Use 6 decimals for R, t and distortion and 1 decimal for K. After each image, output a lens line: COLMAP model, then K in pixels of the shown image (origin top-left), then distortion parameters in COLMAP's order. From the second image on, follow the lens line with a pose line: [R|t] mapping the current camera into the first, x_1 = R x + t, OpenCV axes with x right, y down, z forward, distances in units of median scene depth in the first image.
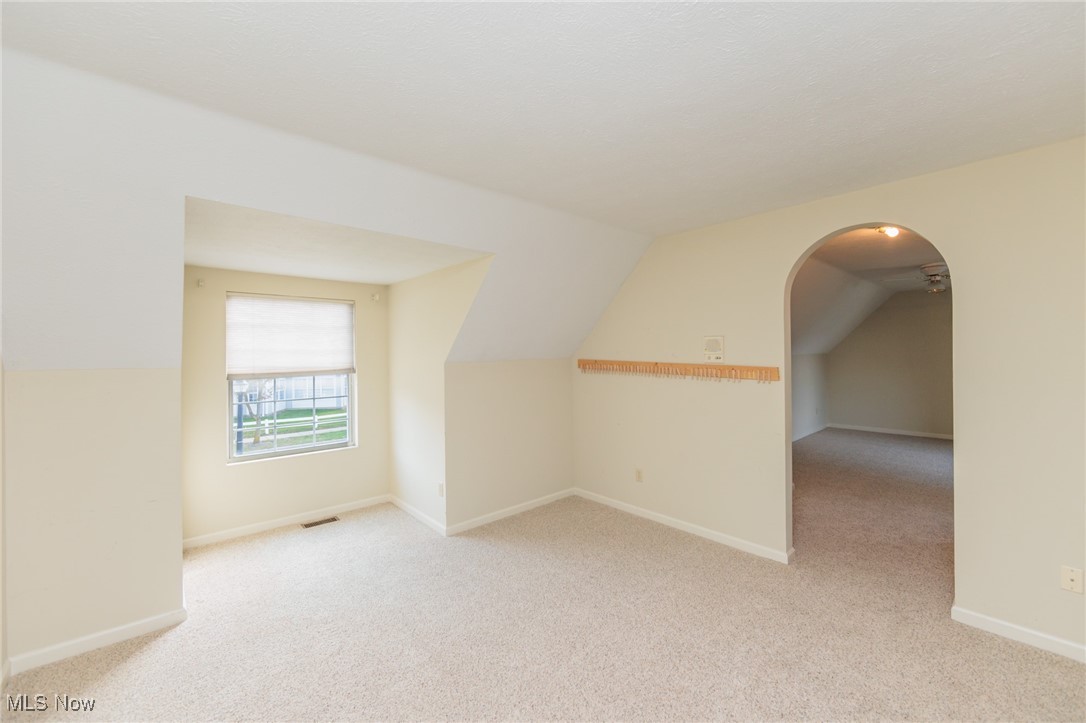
lens RADIAL K [[424.0, 0, 544.7], [0, 424.0, 352.8], [0, 0, 1]] dist [0.000056, -0.000055]
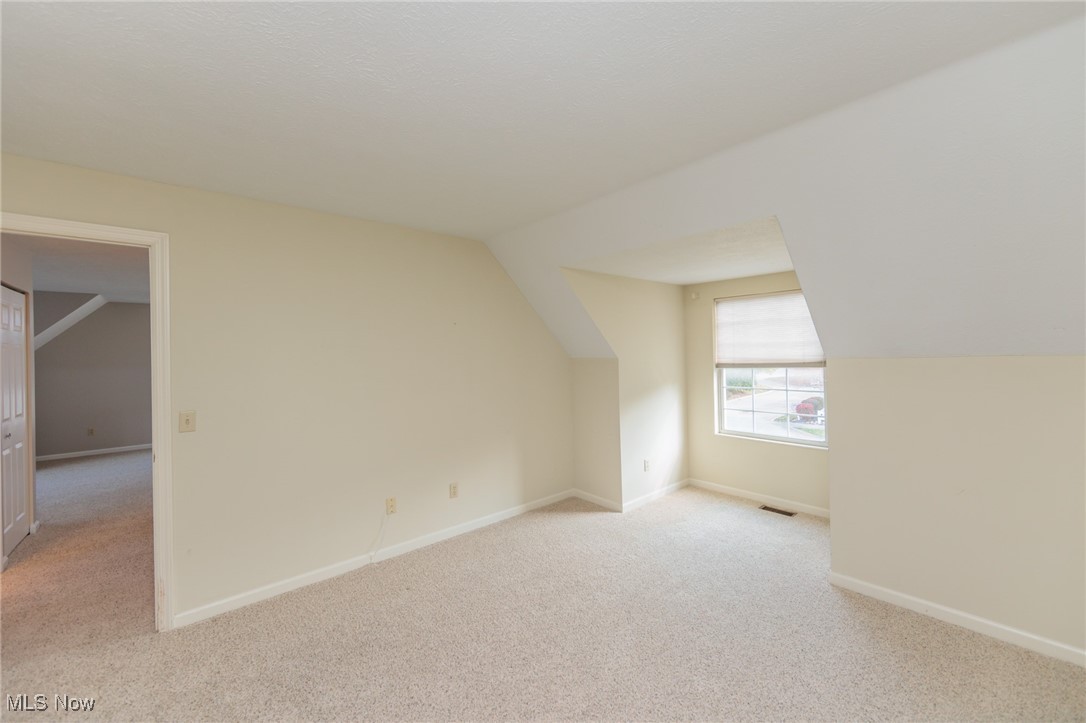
lens RADIAL K [[424.0, 0, 544.7], [0, 424.0, 352.8], [0, 0, 1]] dist [0.000056, -0.000055]
pose [[-0.007956, 0.003757, -0.999961, 0.517623], [0.022926, 0.999731, 0.003574, 0.002273], [0.999706, -0.022897, -0.008040, 0.474796]]
